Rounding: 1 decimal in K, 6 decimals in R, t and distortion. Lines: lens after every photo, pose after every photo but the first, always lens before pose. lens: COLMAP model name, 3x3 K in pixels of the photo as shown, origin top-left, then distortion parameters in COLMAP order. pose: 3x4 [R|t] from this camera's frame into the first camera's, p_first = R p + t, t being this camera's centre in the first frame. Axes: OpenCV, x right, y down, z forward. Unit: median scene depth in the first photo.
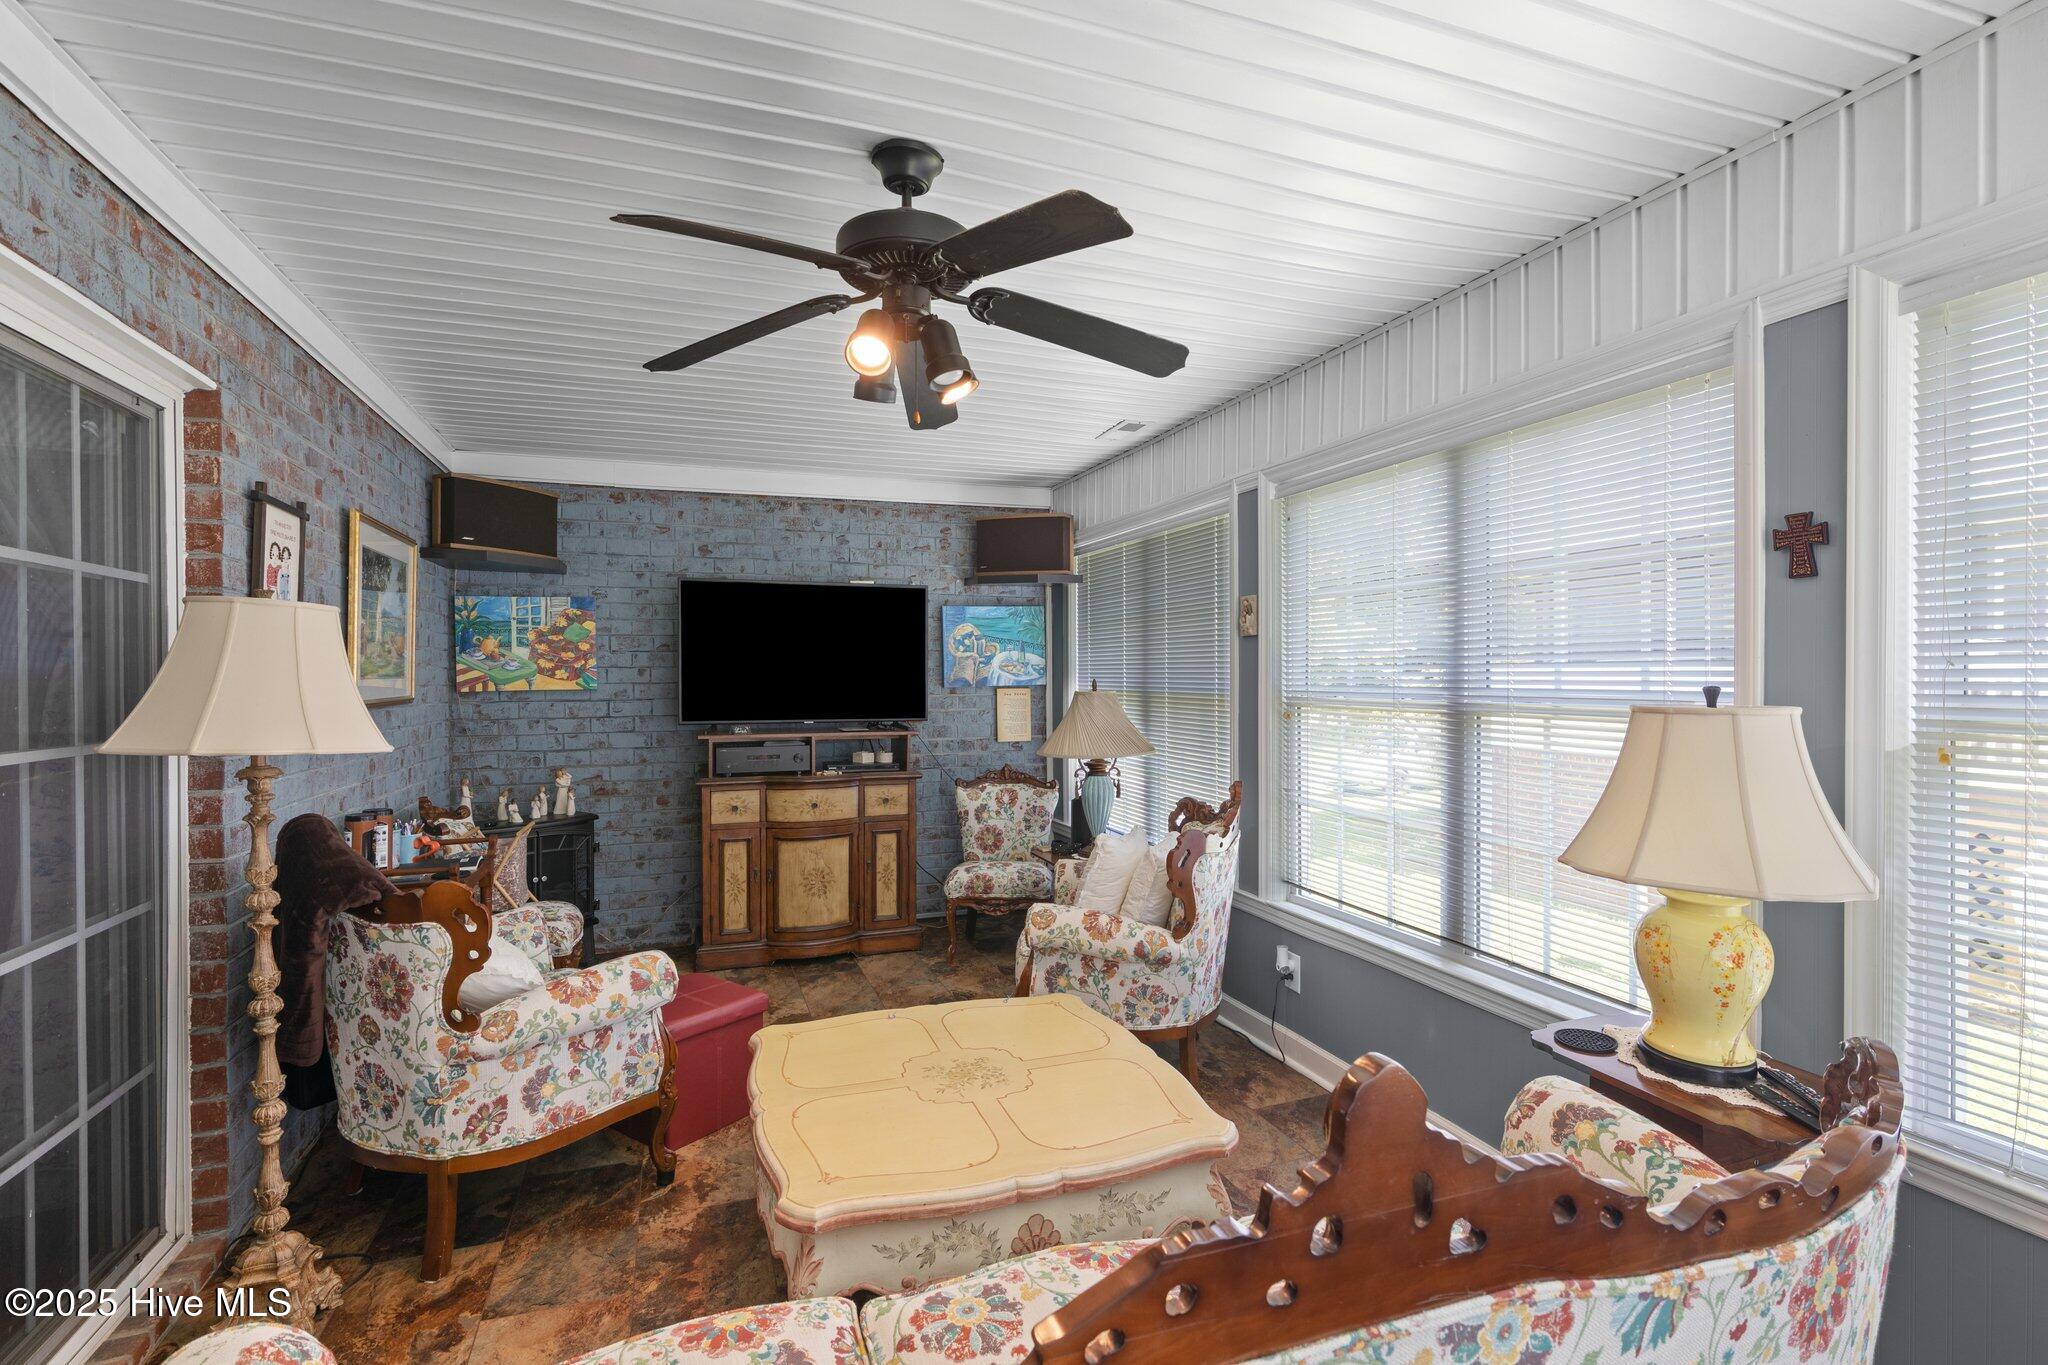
lens RADIAL K [[938.4, 0, 993.8], [0, 938.4, 680.6], [0, 0, 1]] dist [-0.004519, 0.000556]
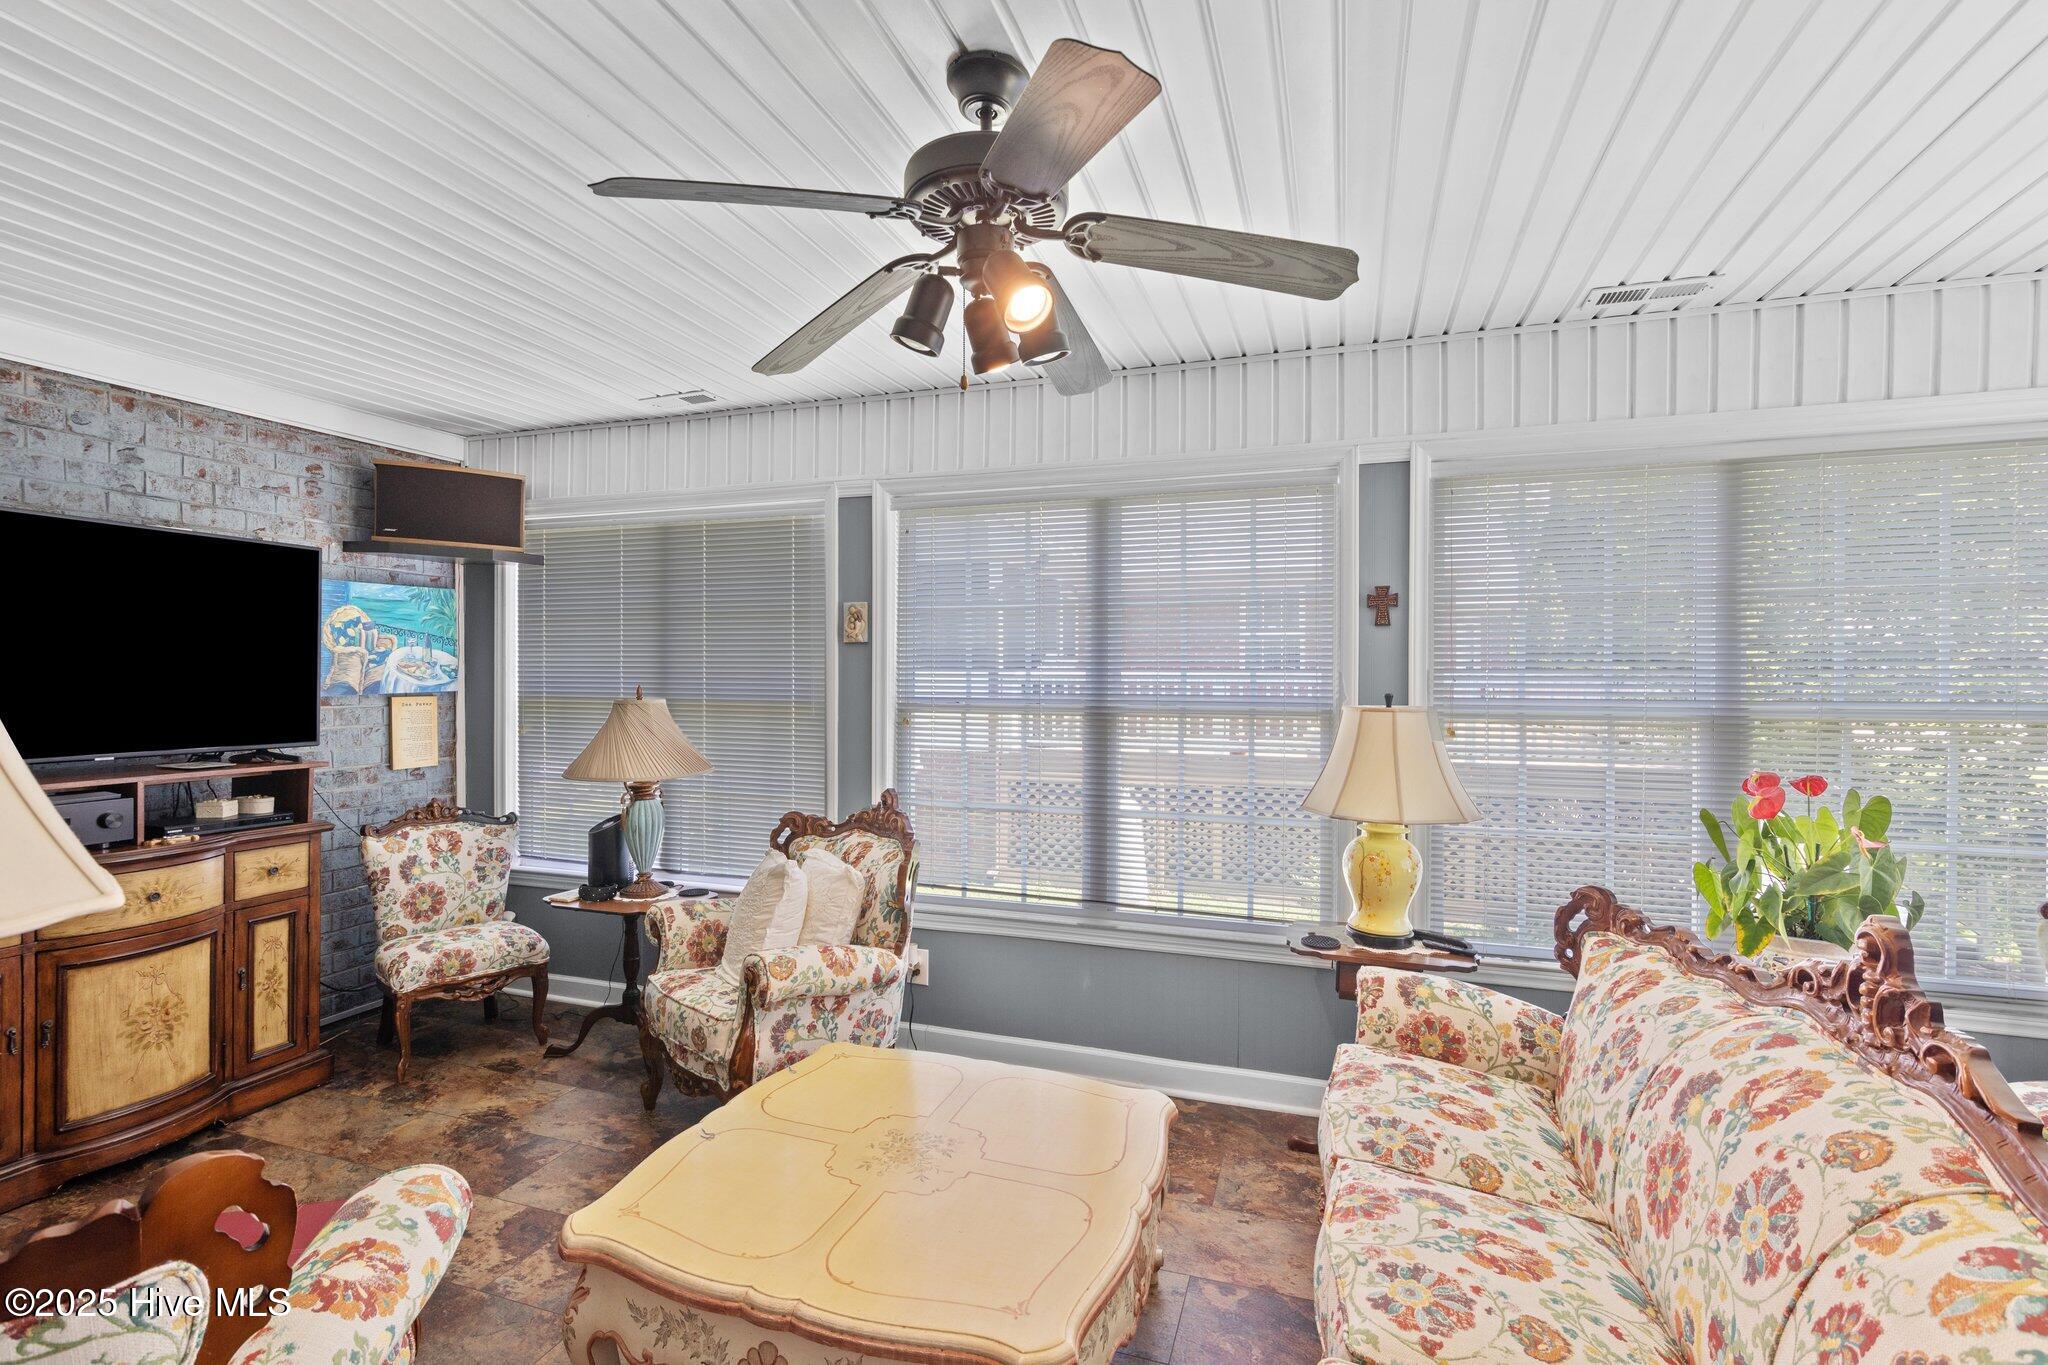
lens RADIAL K [[938.4, 0, 1025.5], [0, 938.4, 680.1], [0, 0, 1]] dist [-0.004519, 0.000556]
pose [[0.617517, 0.002080, 0.786555, -0.301621], [-0.001526, 0.999998, -0.001446, -0.004965], [-0.786556, -0.000307, 0.617519, 0.183469]]
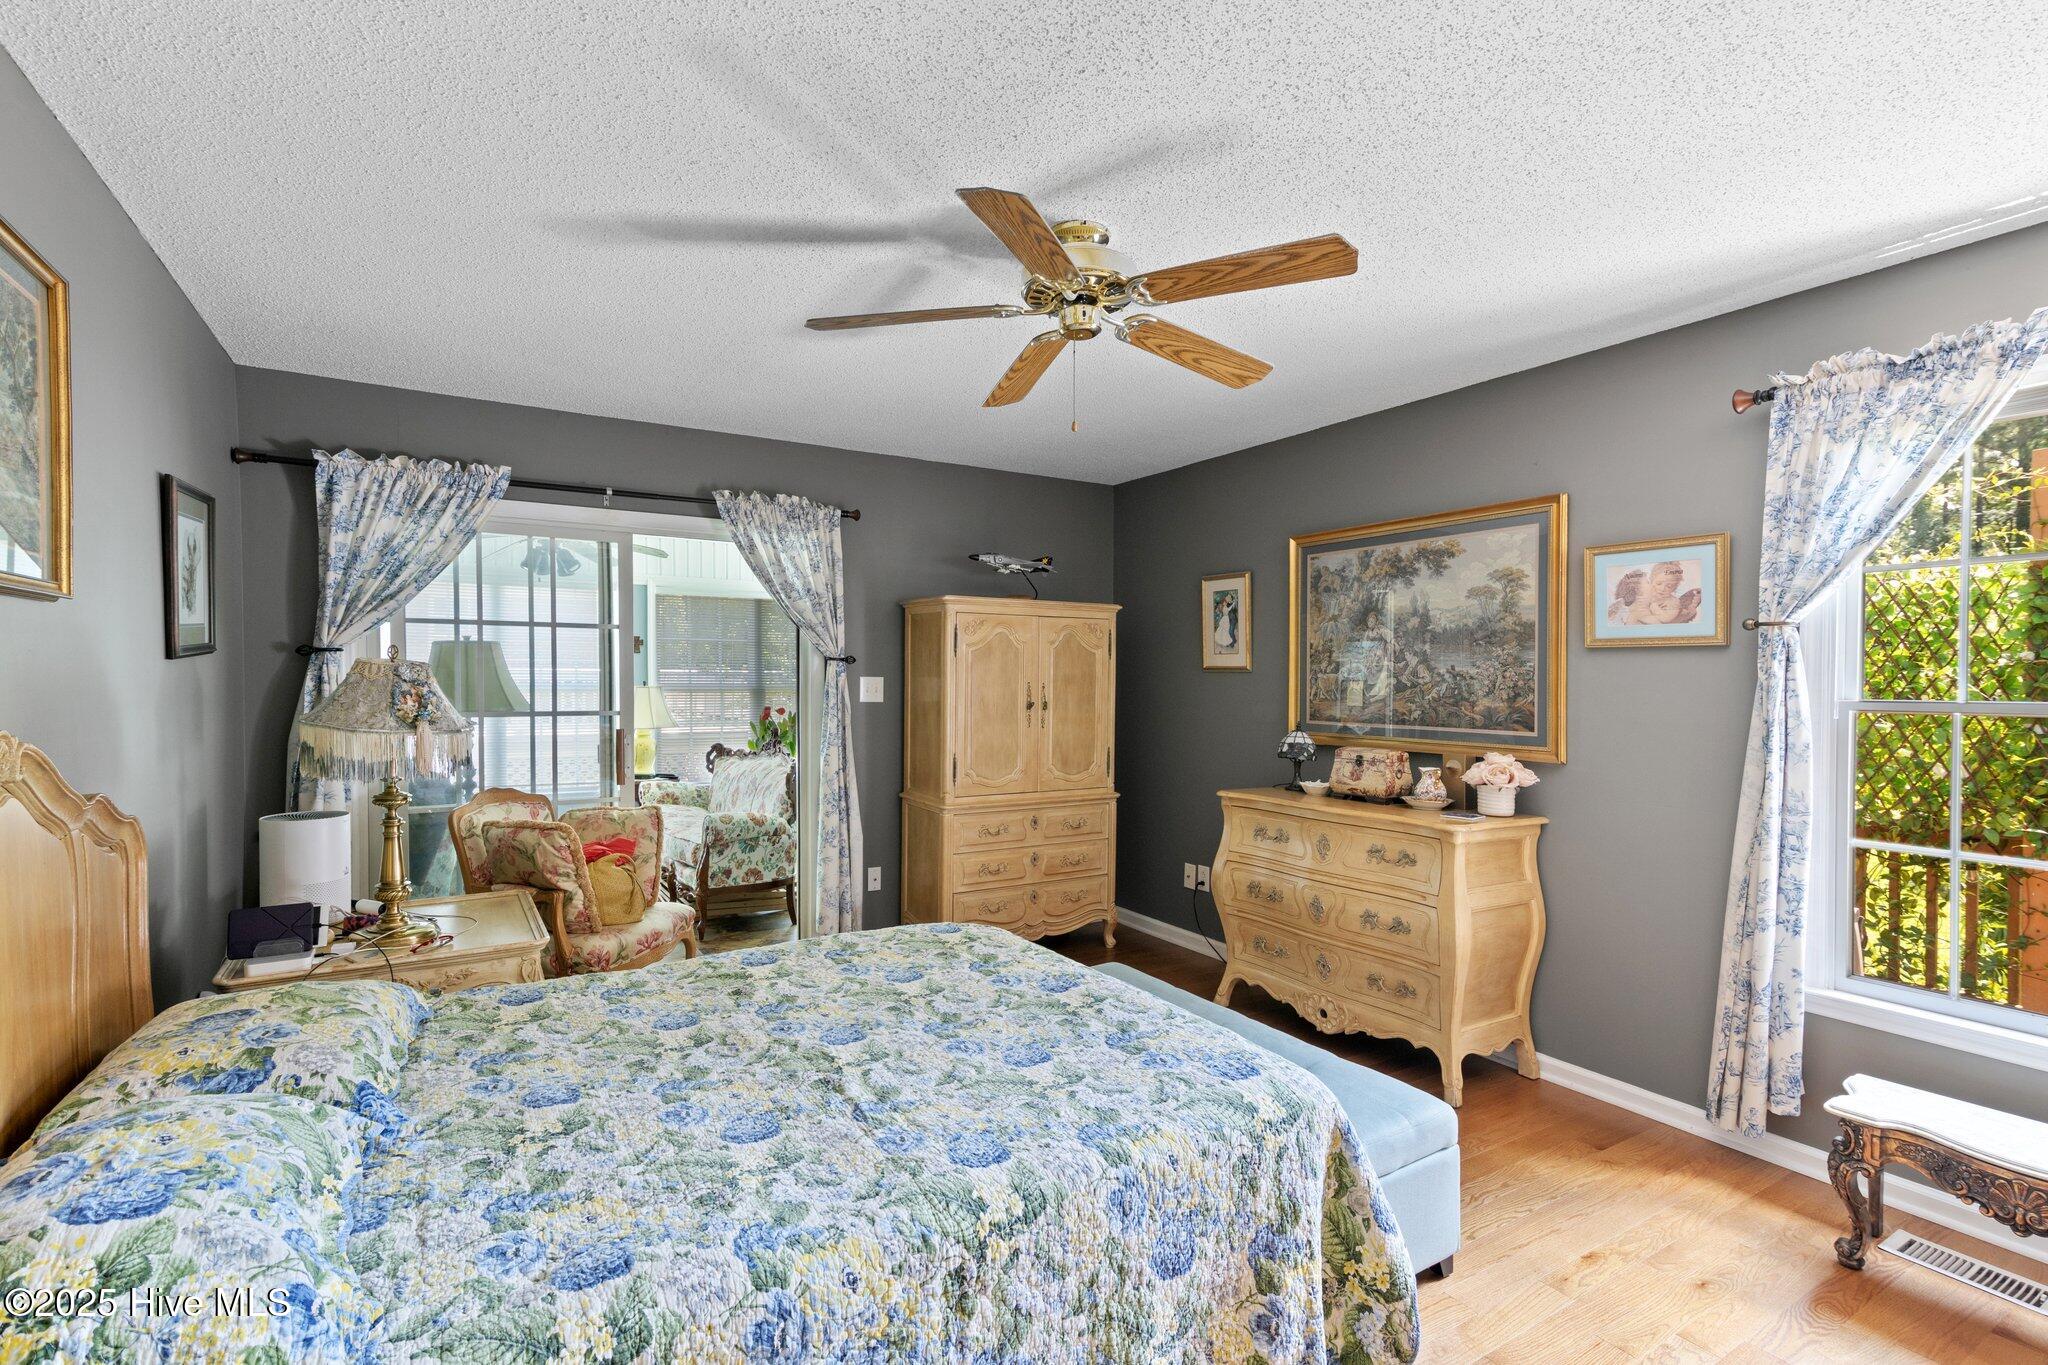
lens RADIAL K [[938.4, 0, 1025.3], [0, 938.4, 687.7], [0, 0, 1]] dist [-0.004519, 0.000556]
pose [[-0.216436, -0.008971, 0.976256, -1.228000], [0.006673, 0.999921, 0.010668, -0.000854], [-0.976274, 0.008823, -0.216359, 0.101790]]
